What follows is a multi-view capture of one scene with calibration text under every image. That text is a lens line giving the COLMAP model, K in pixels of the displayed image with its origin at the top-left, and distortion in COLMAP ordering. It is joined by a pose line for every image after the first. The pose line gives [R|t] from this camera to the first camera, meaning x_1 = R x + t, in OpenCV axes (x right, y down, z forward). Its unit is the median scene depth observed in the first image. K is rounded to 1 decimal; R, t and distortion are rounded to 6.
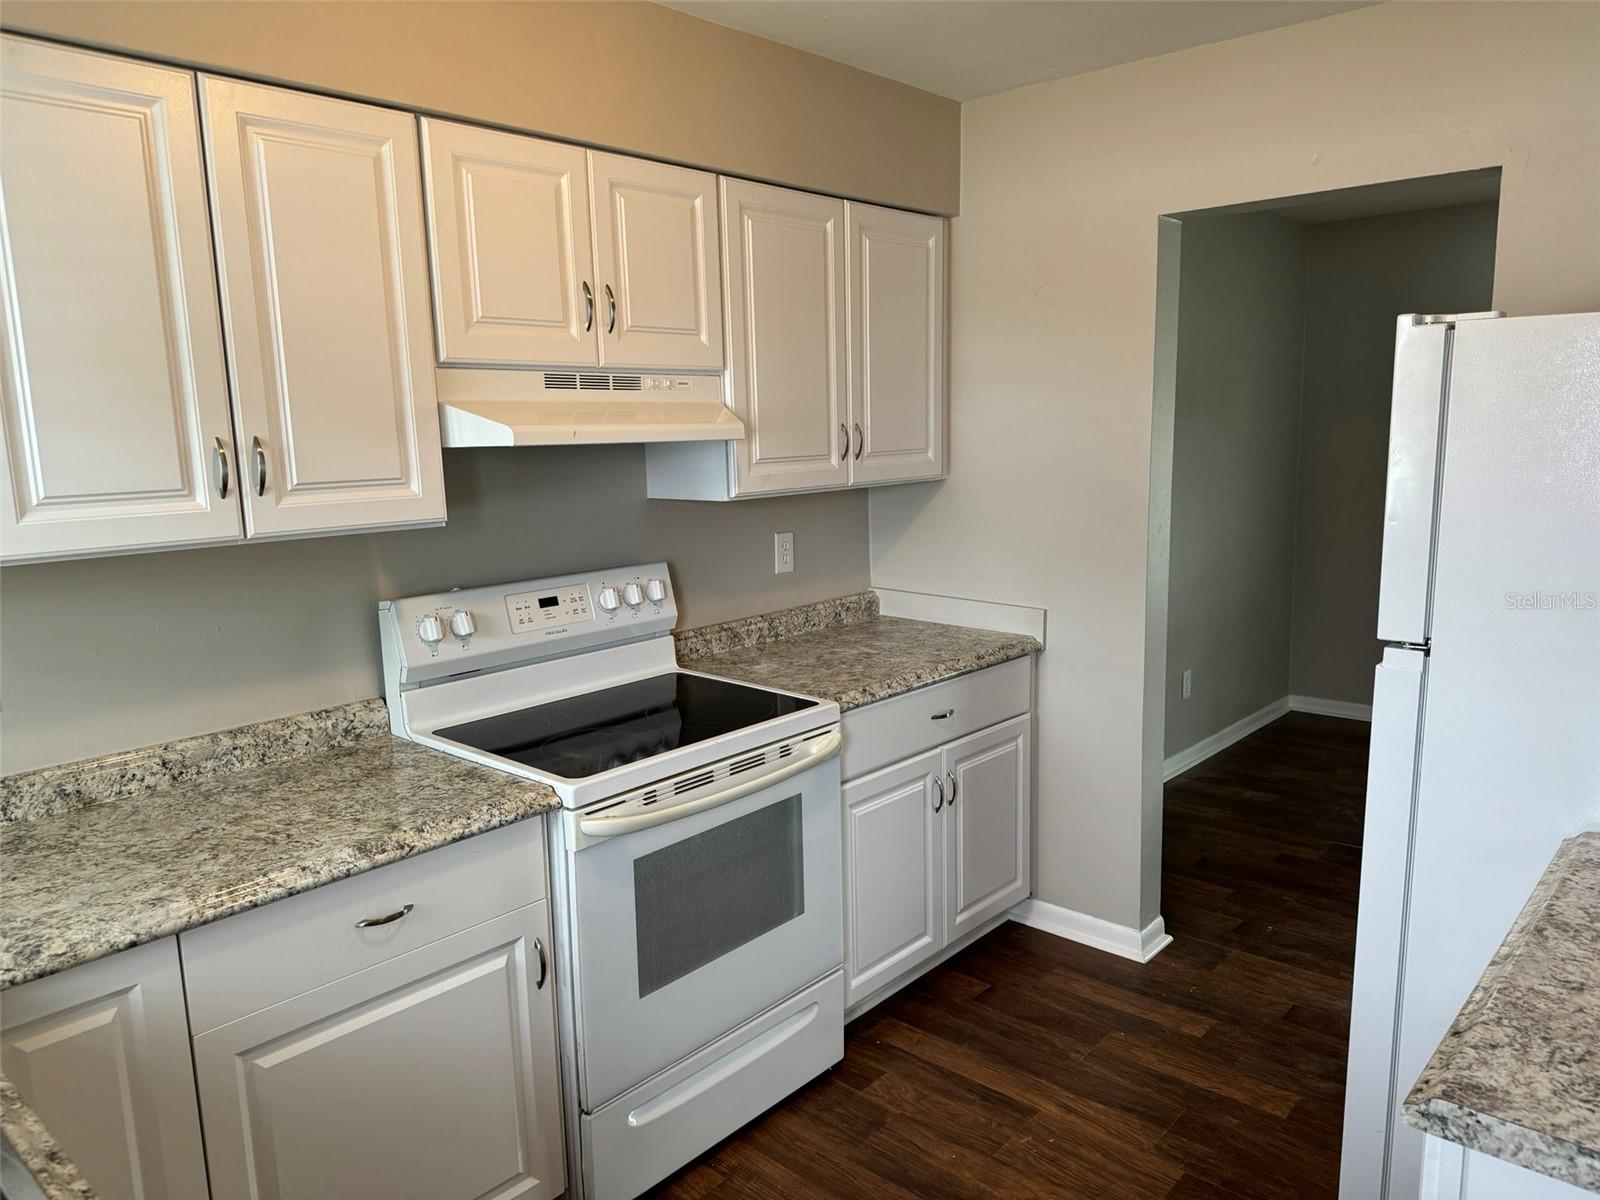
lens RADIAL K [[1136.0, 0, 833.8], [0, 1136.0, 606.1], [0, 0, 1]] dist [0.073026, -0.095169]
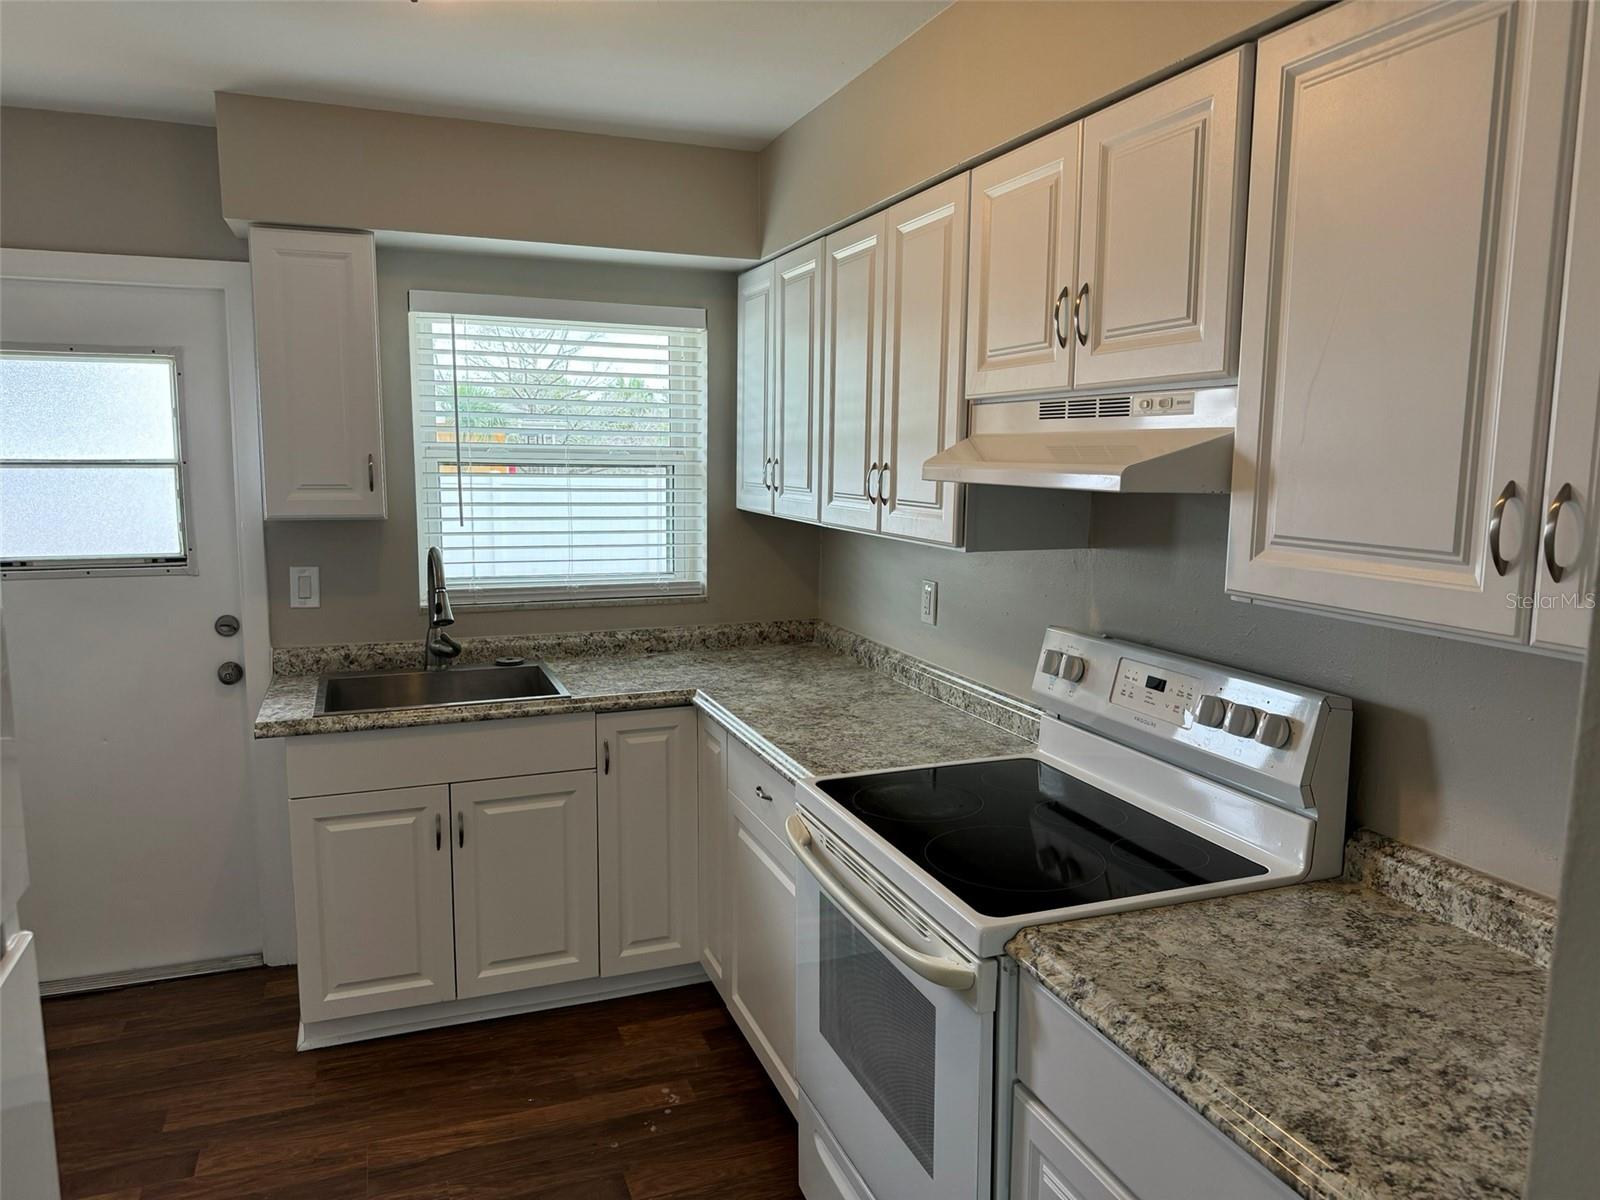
lens RADIAL K [[1136.0, 0, 833.8], [0, 1136.0, 606.1], [0, 0, 1]] dist [0.073026, -0.095169]
pose [[-0.466429, 0.133136, -0.874482, 0.598094], [-0.151866, 0.961876, 0.227443, -0.223470], [0.871425, 0.238891, -0.428428, 1.253051]]
